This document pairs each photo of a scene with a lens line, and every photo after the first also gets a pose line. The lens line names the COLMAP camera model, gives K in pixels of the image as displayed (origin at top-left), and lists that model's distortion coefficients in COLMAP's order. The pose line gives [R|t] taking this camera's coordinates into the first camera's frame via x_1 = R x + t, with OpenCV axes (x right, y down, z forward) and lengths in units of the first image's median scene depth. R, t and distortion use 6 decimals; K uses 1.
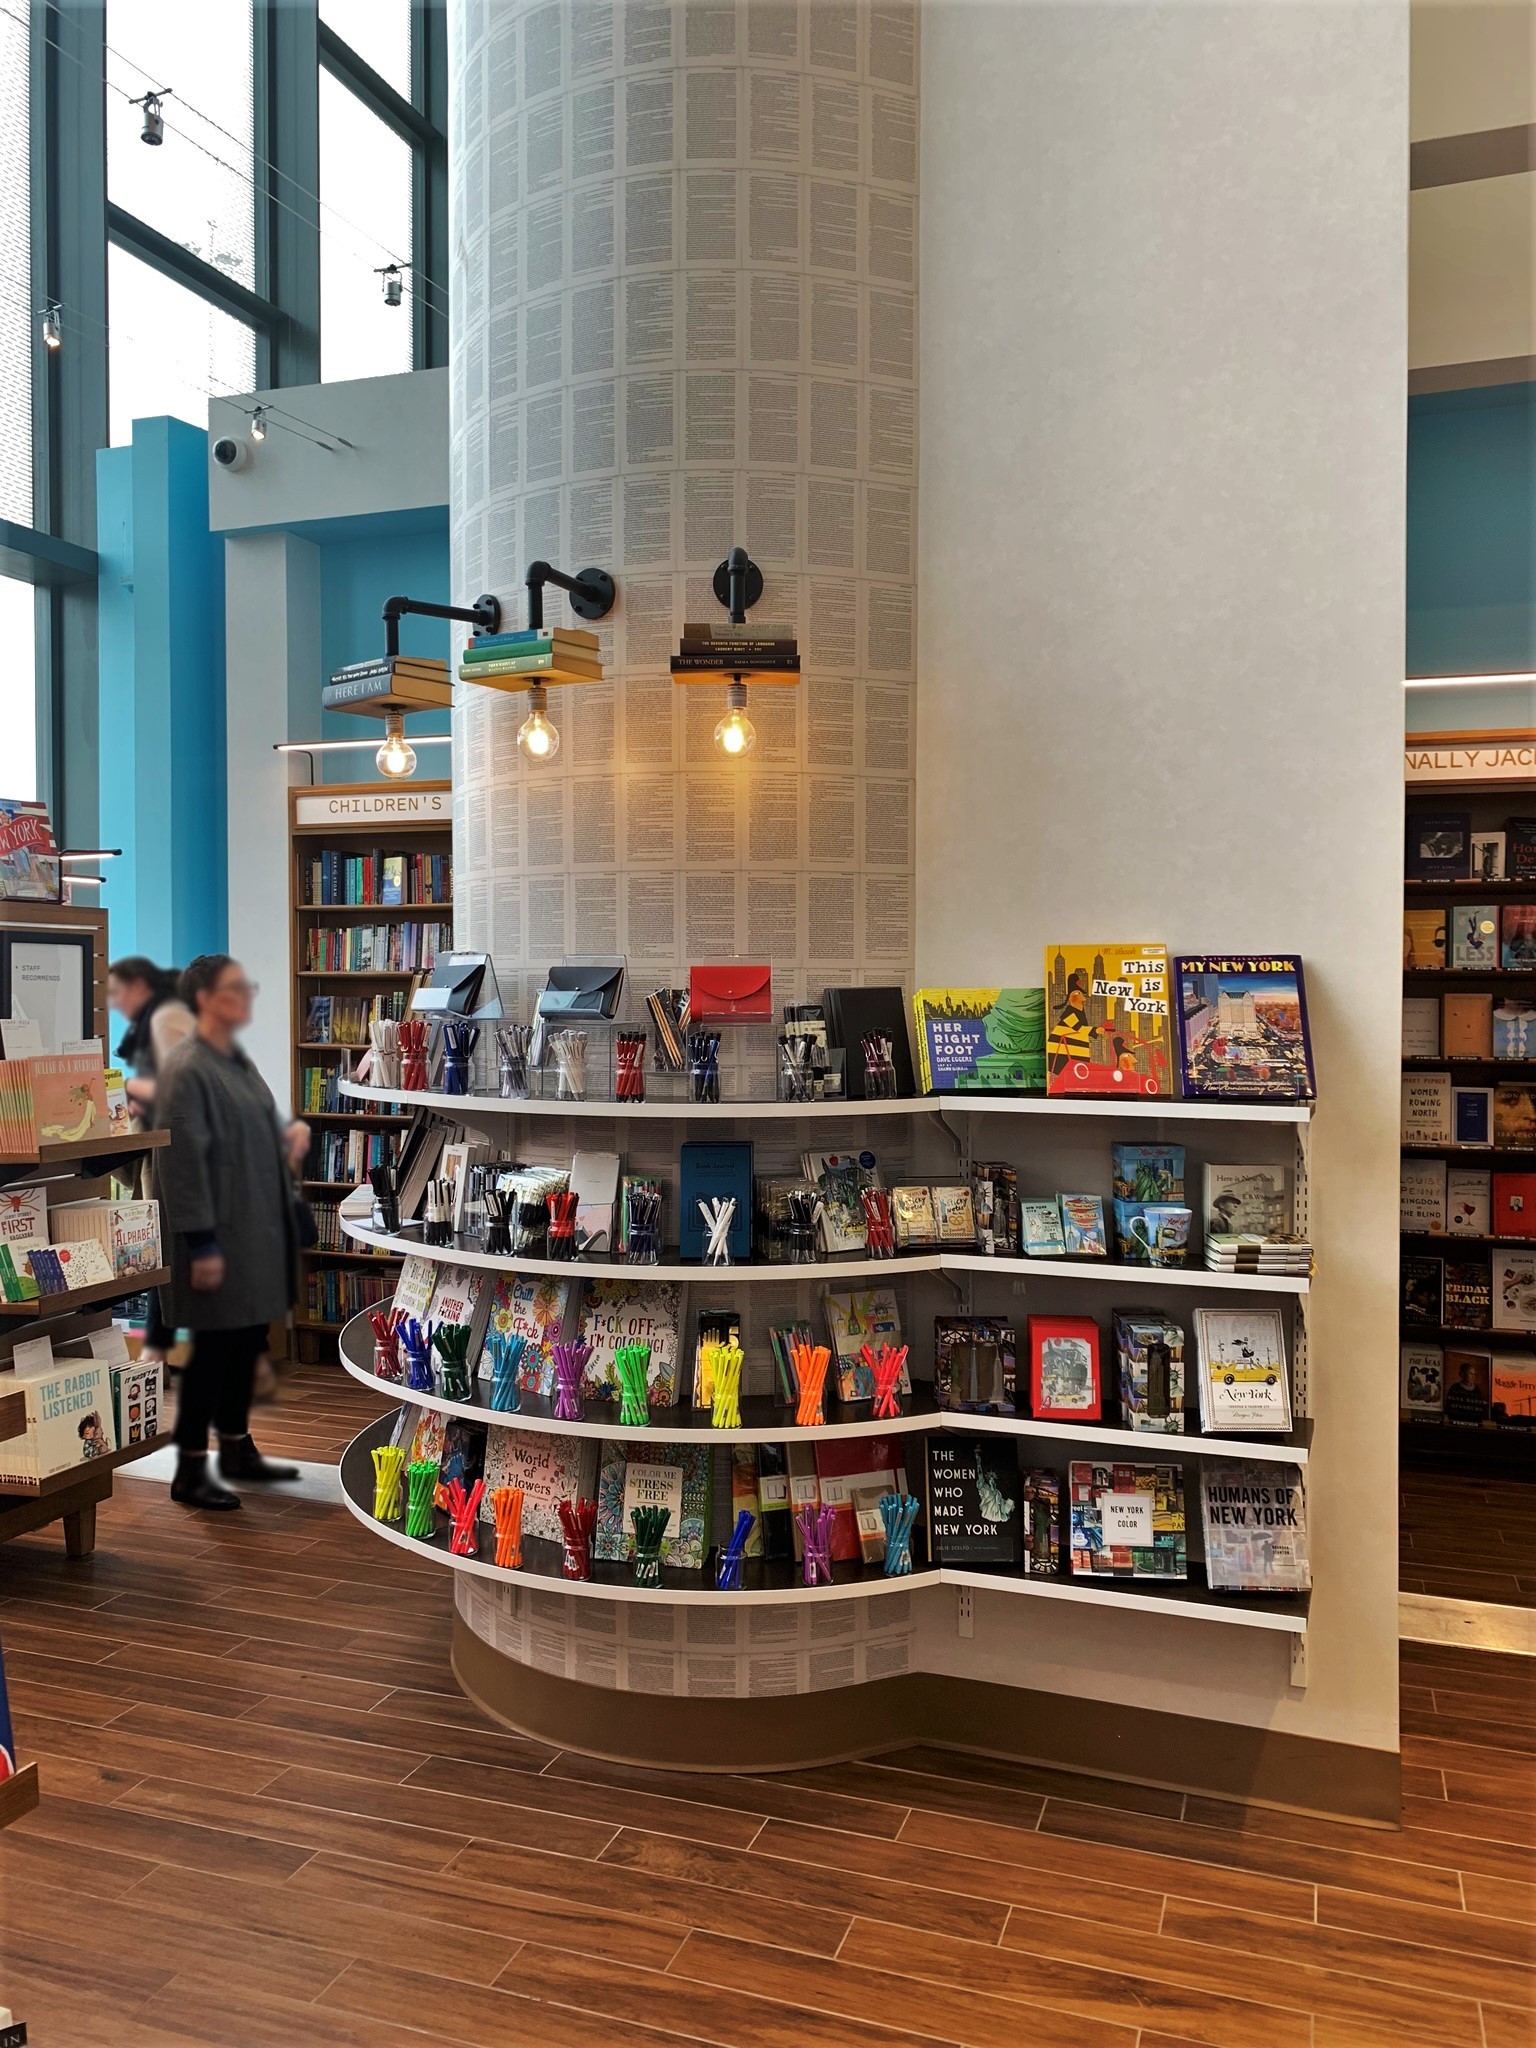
lens RADIAL K [[1625.1, 0, 761.4], [0, 1625.1, 1023.8], [0, 0, 1]] dist [0.034499, -0.043895]
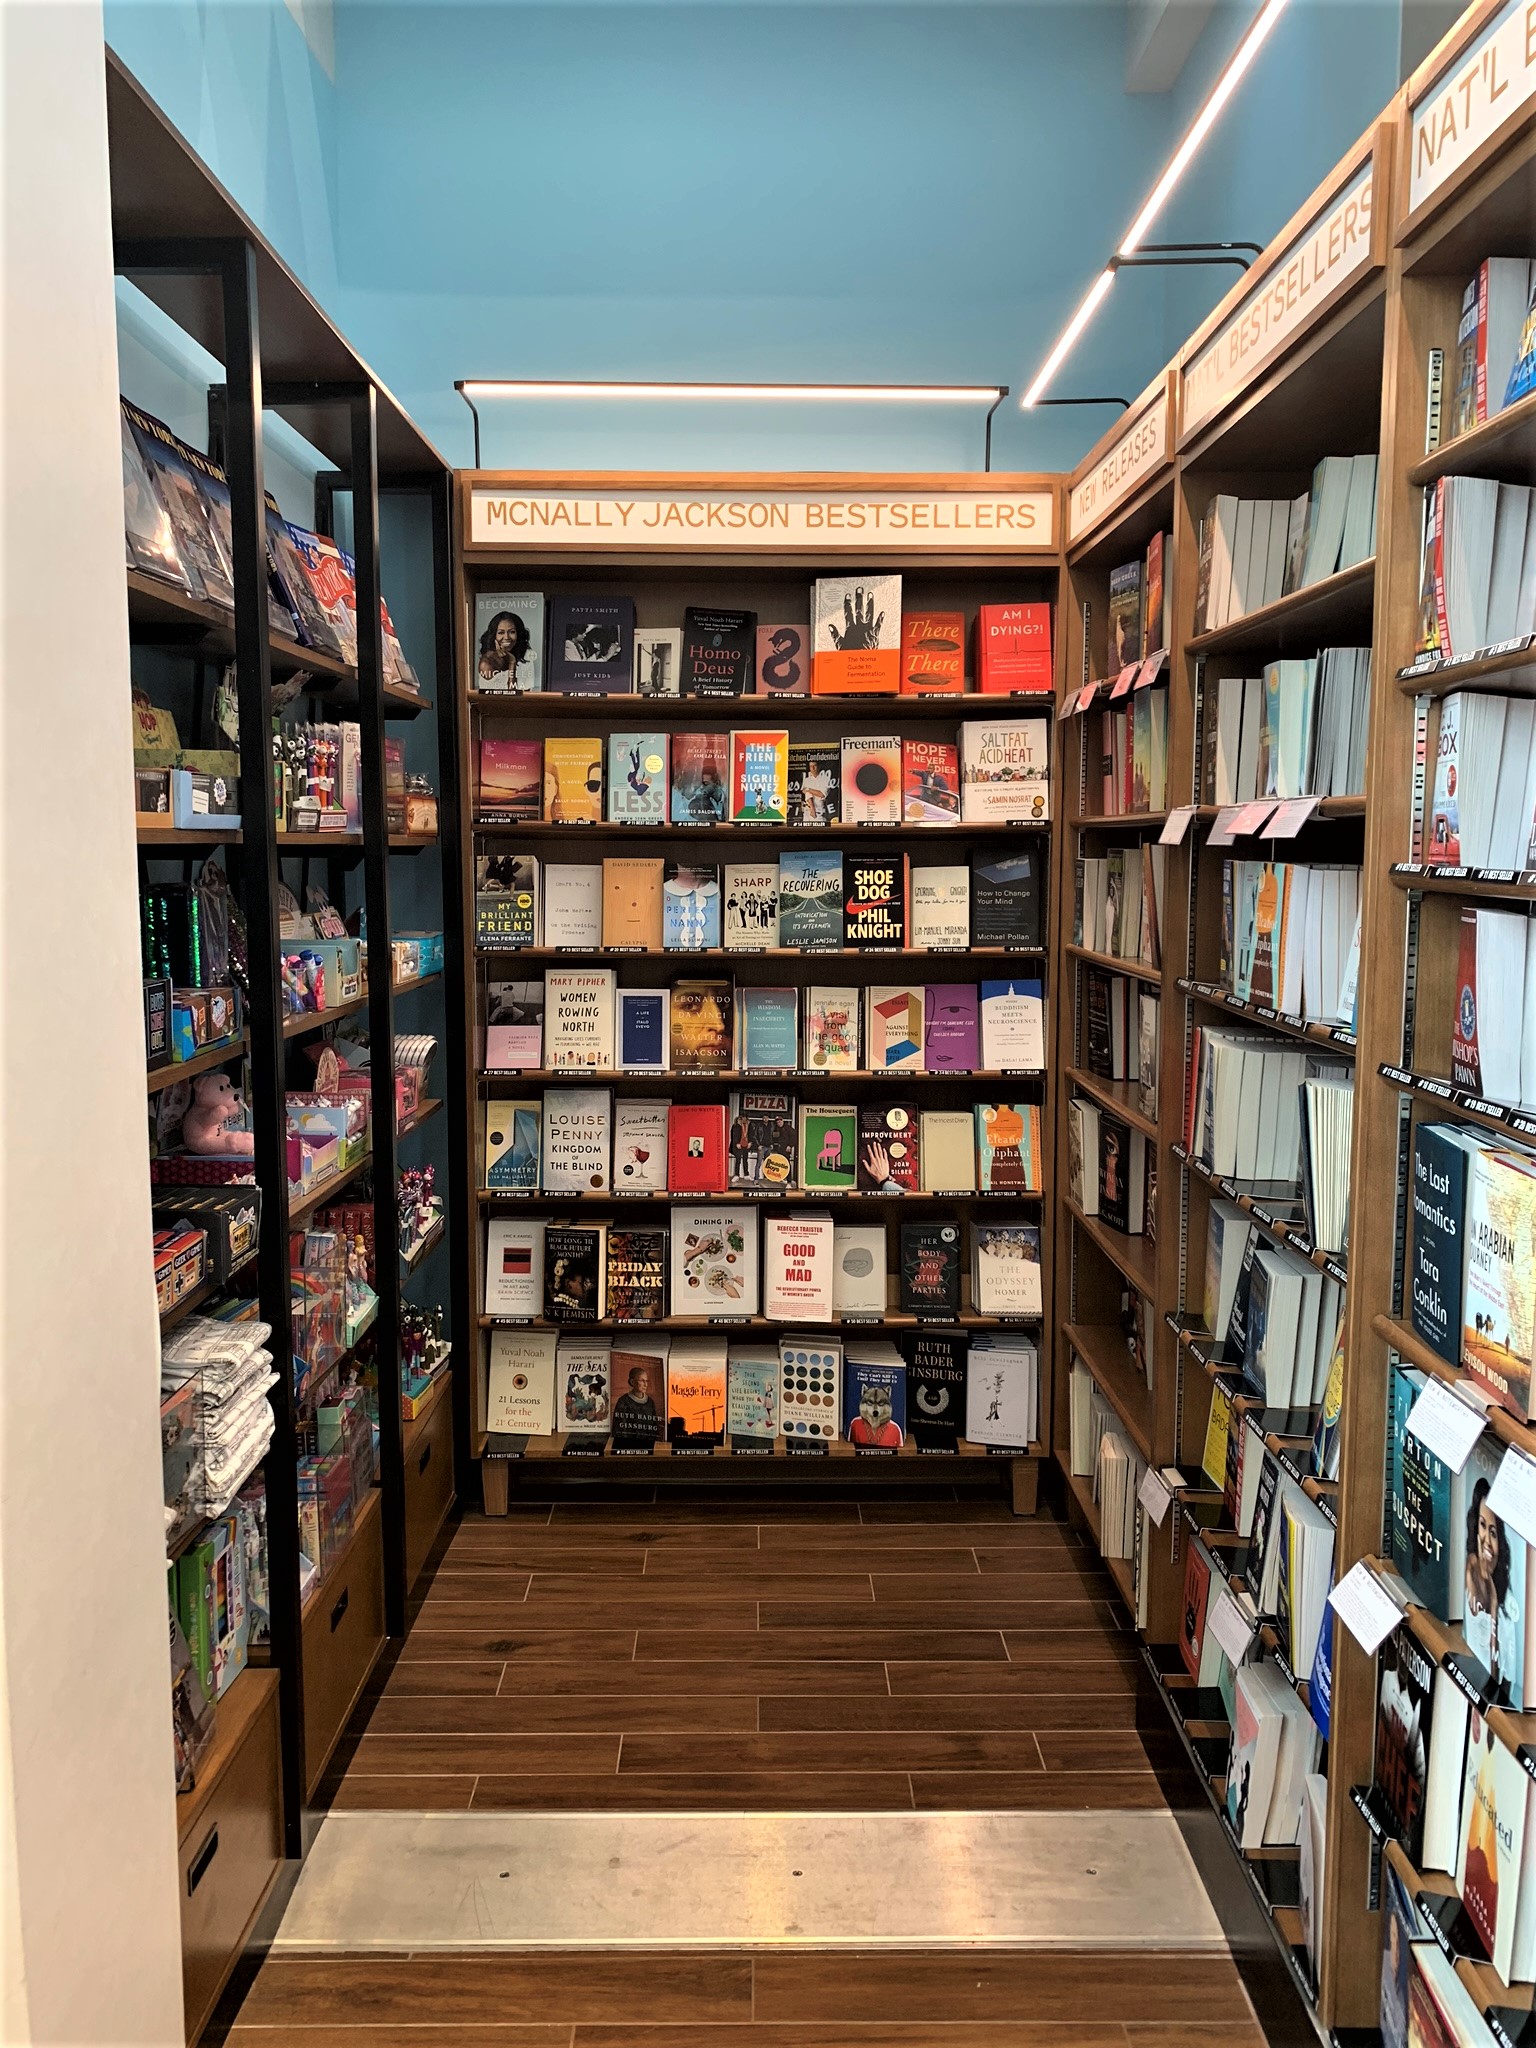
lens RADIAL K [[1625.1, 0, 767.9], [0, 1625.1, 1021.3], [0, 0, 1]] dist [0.034499, -0.043895]
pose [[0.944188, -0.038482, 0.327151, 0.254287], [0.008937, 0.995780, 0.091337, -0.011806], [-0.329285, -0.083315, 0.940548, 0.309133]]
